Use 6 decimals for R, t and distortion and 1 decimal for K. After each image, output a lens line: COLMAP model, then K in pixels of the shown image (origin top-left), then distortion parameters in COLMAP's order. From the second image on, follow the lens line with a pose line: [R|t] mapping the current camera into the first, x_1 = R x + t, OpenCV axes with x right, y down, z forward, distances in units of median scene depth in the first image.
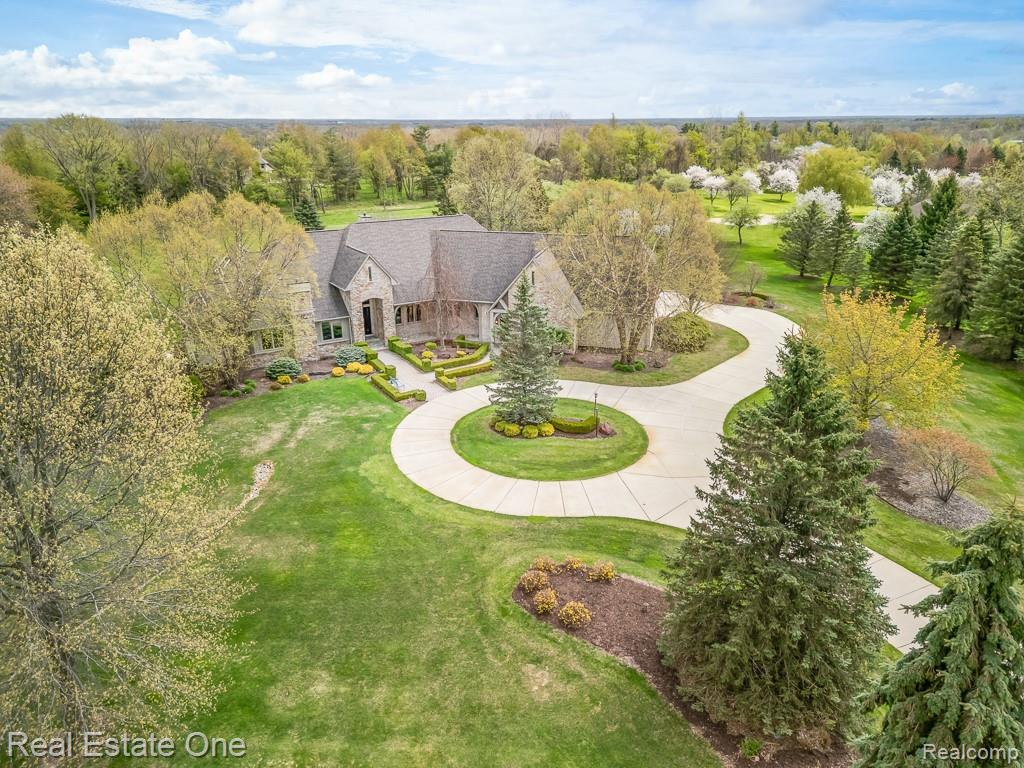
lens RADIAL K [[712.0, 0, 514.4], [0, 712.0, 379.1], [0, 0, 1]] dist [0.097569, -0.099755]
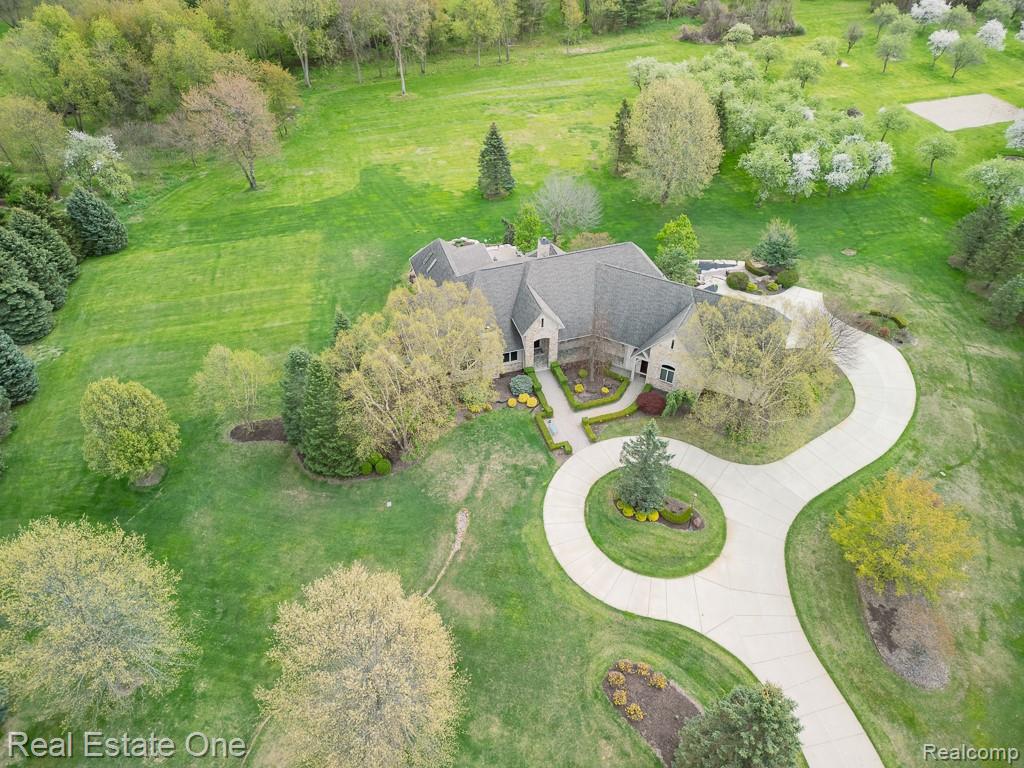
lens RADIAL K [[712.0, 0, 514.4], [0, 712.0, 379.1], [0, 0, 1]] dist [0.097569, -0.099755]
pose [[0.970474, 0.159619, -0.180835, -0.007391], [-0.082316, 0.923879, 0.373727, -0.695441], [0.226723, -0.347807, 0.909740, -0.260104]]
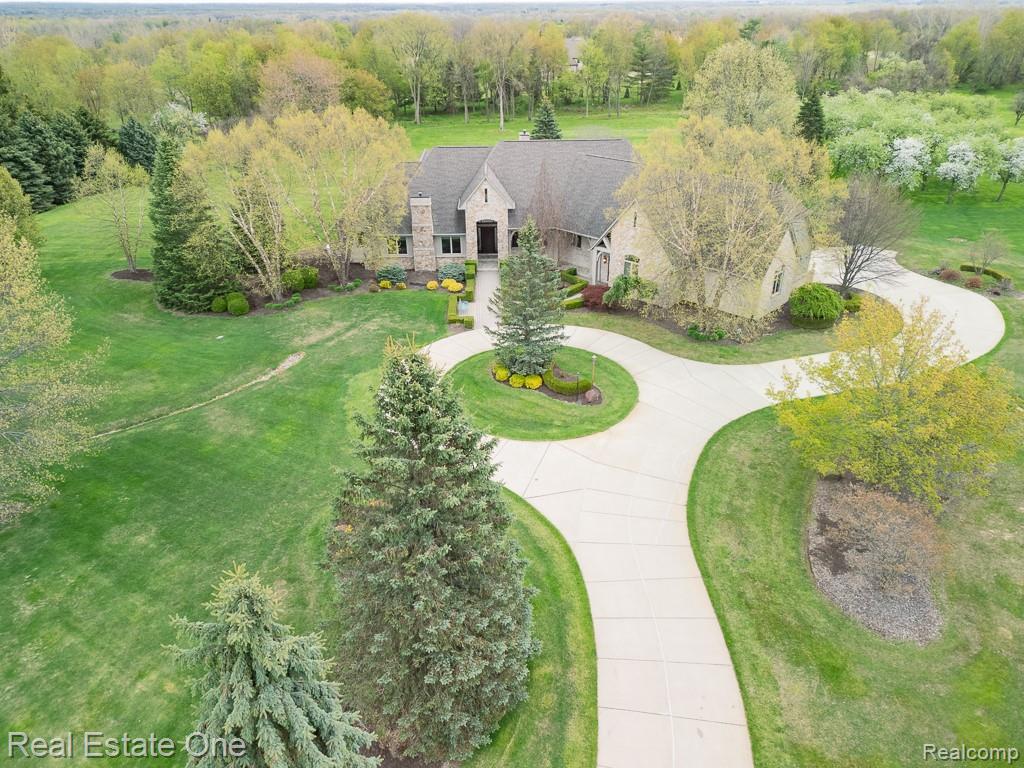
lens RADIAL K [[712.0, 0, 514.4], [0, 712.0, 379.1], [0, 0, 1]] dist [0.097569, -0.099755]
pose [[0.867683, 0.228246, -0.441621, 0.464332], [-0.166656, 0.970513, 0.174156, -0.102025], [0.468350, -0.077513, 0.880137, 0.121853]]
